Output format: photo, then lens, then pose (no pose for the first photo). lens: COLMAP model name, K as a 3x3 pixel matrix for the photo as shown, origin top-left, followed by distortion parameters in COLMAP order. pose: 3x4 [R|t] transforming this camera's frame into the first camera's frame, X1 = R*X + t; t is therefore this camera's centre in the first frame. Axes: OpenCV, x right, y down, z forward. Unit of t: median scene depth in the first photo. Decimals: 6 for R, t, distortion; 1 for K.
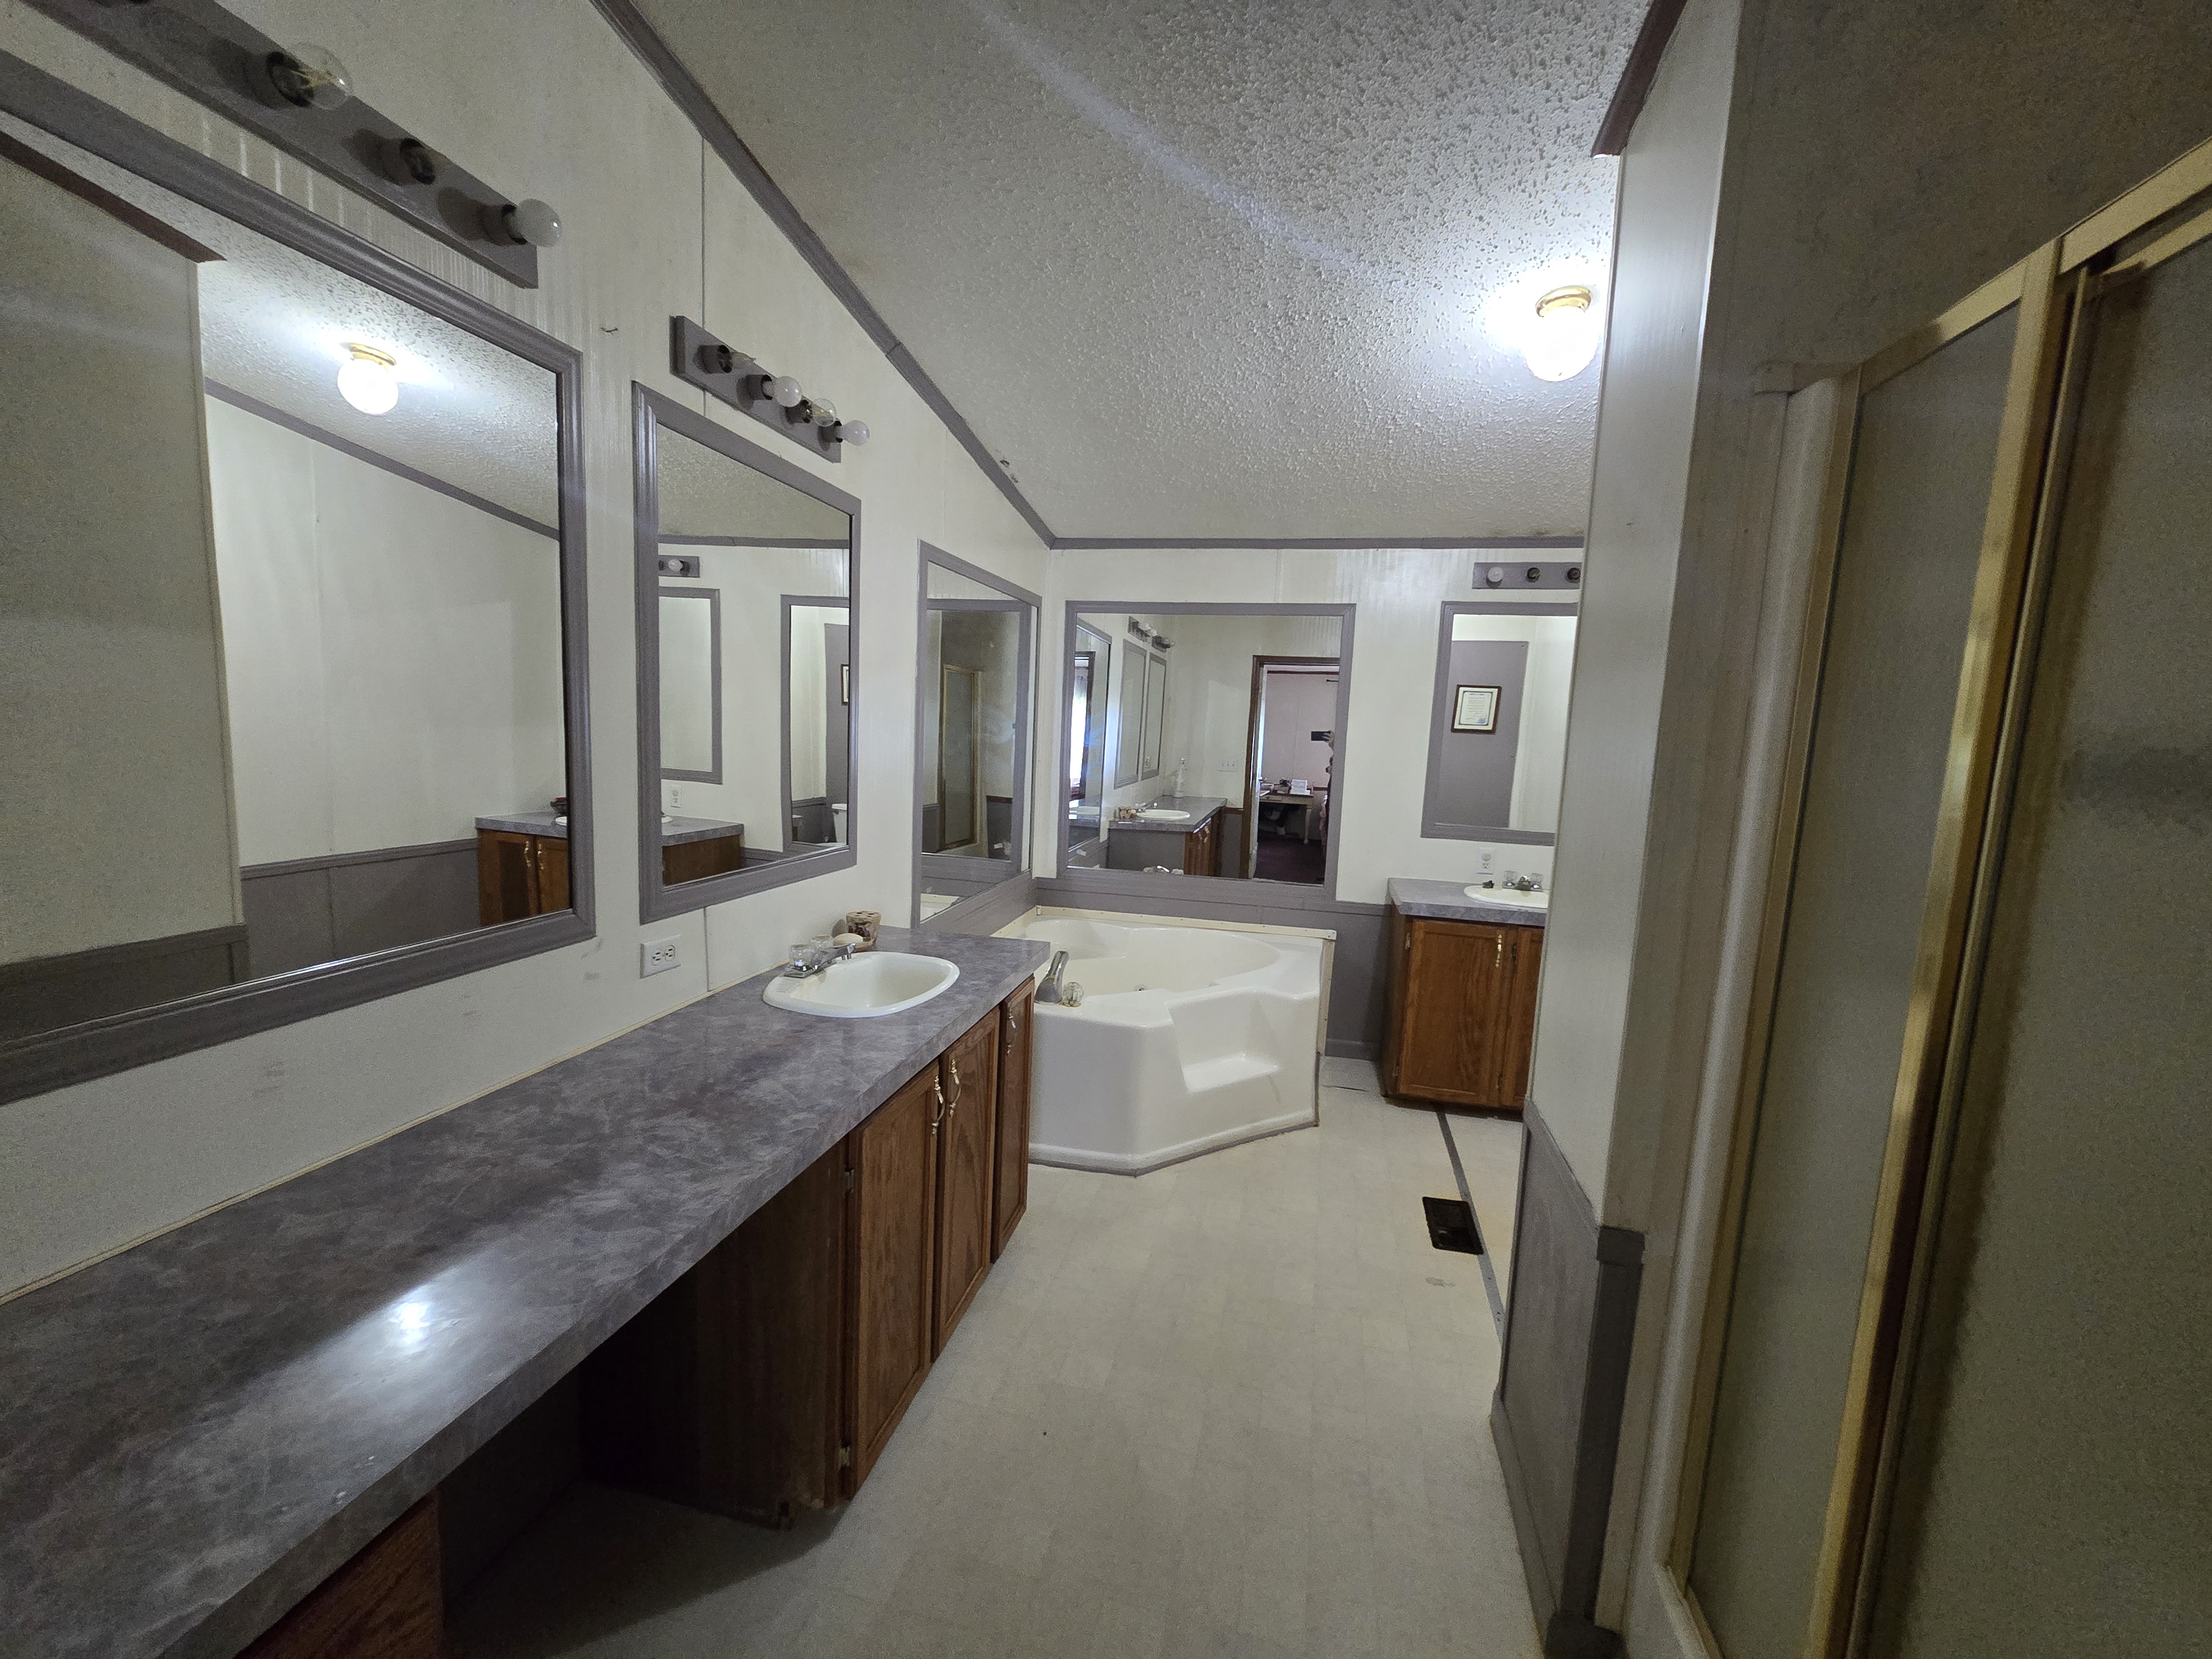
lens RADIAL K [[896.7, 0, 1114.2], [0, 896.7, 828.7], [0, 0, 1]] dist [-0.005454, 0.001016]
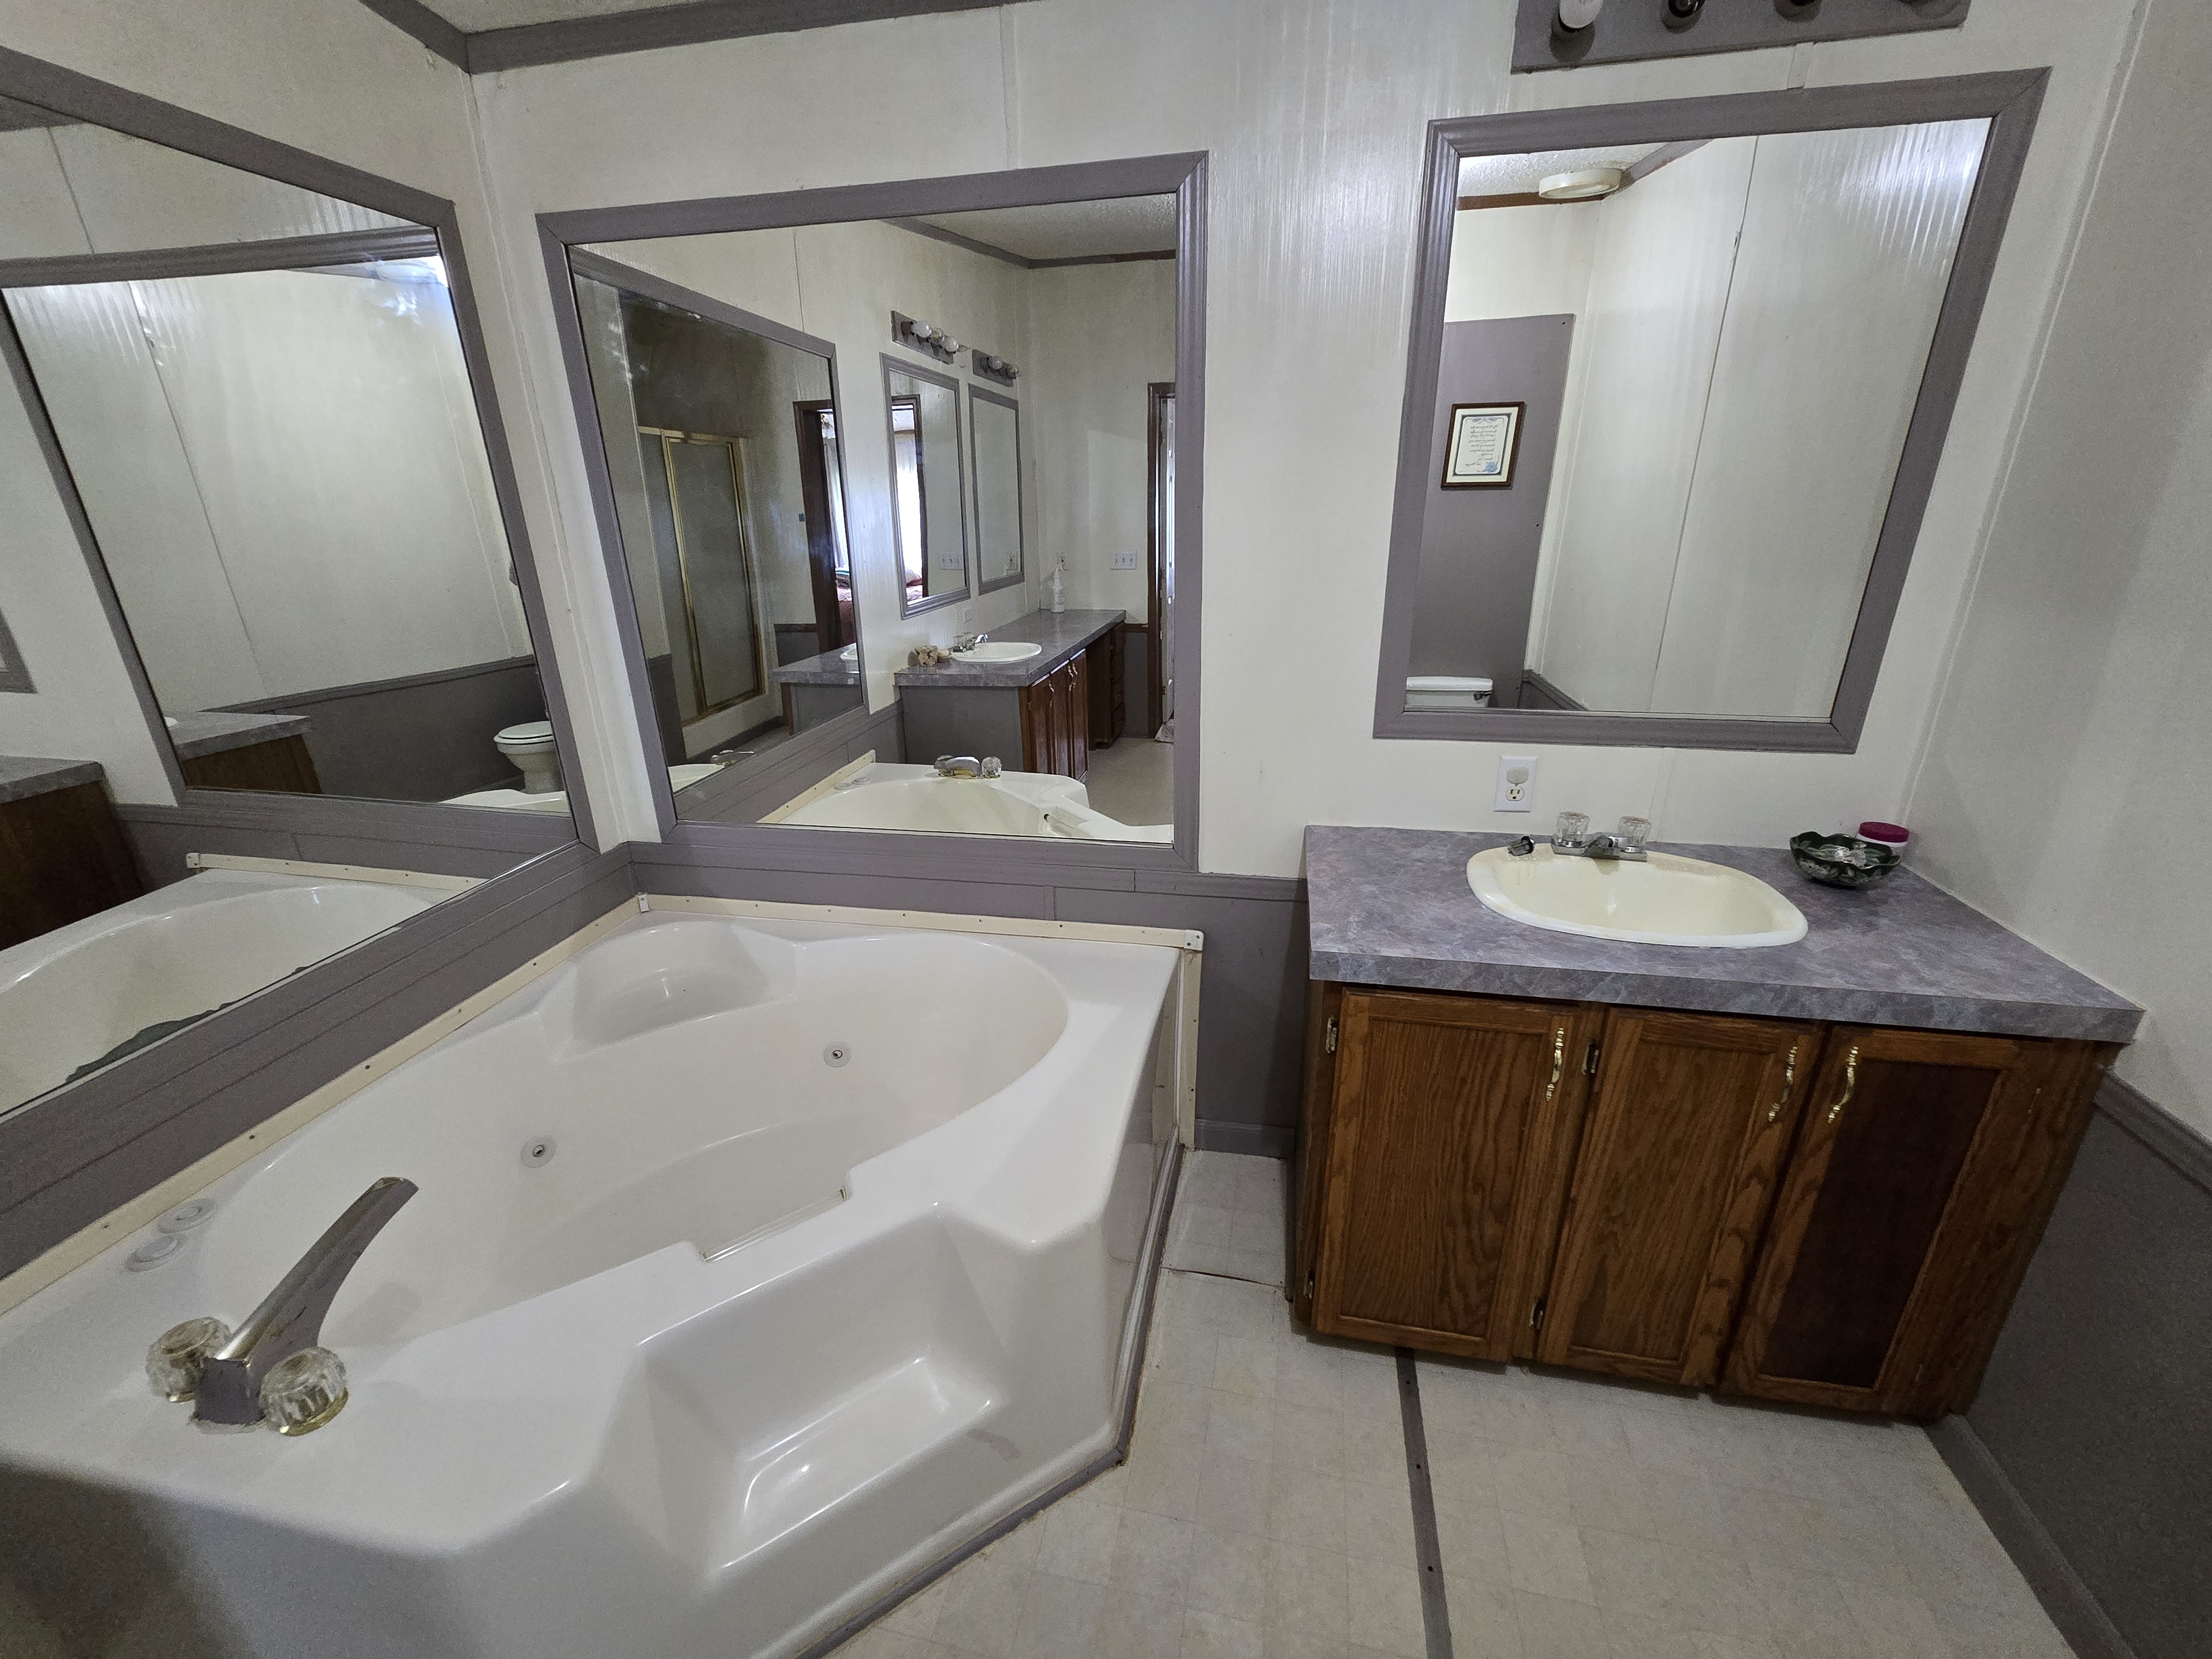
lens RADIAL K [[896.7, 0, 1114.2], [0, 896.7, 828.7], [0, 0, 1]] dist [-0.005454, 0.001016]
pose [[0.997731, -0.066677, 0.009316, 0.231621], [0.062792, 0.971523, 0.228474, -0.064780], [-0.024285, -0.227371, 0.973505, 0.625388]]
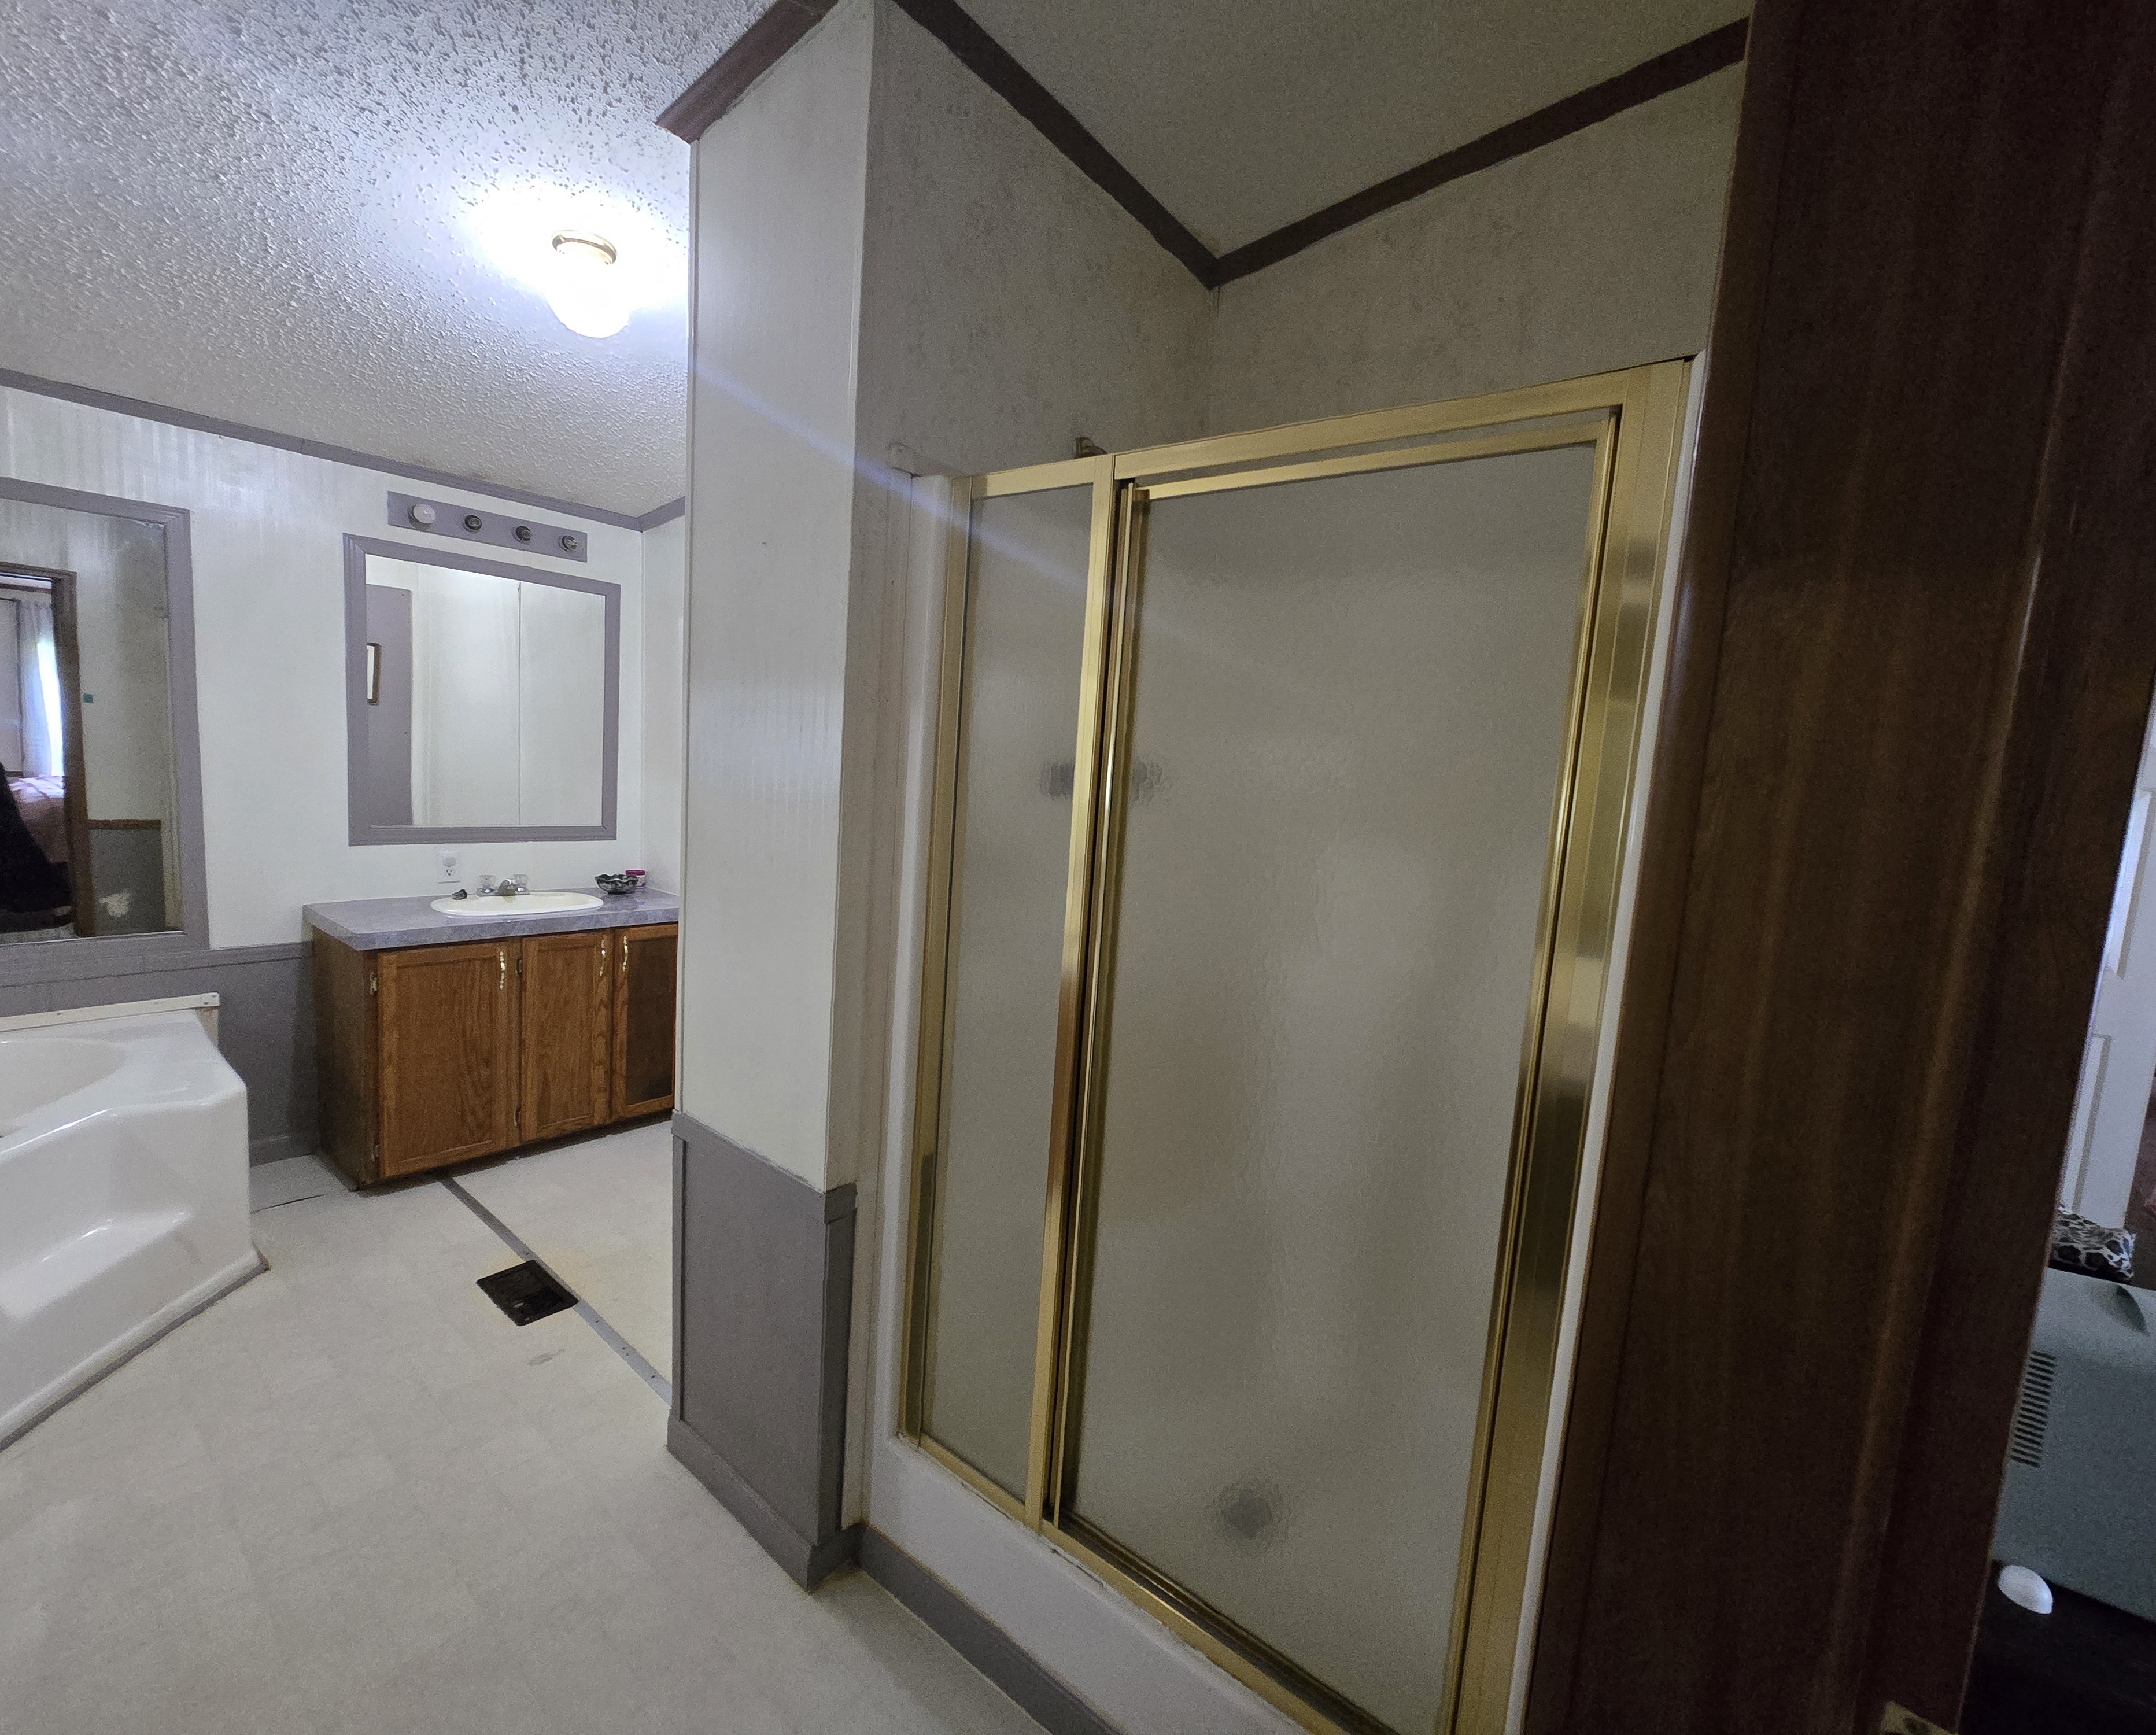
lens RADIAL K [[941.9, 0, 1156.0], [0, 941.9, 867.2], [0, 0, 1]] dist [0.000143, -0.000341]
pose [[0.407767, -0.118891, 0.905313, -0.117893], [0.053144, 0.992896, 0.106456, -0.023862], [-0.911538, 0.004703, 0.411189, 0.053756]]
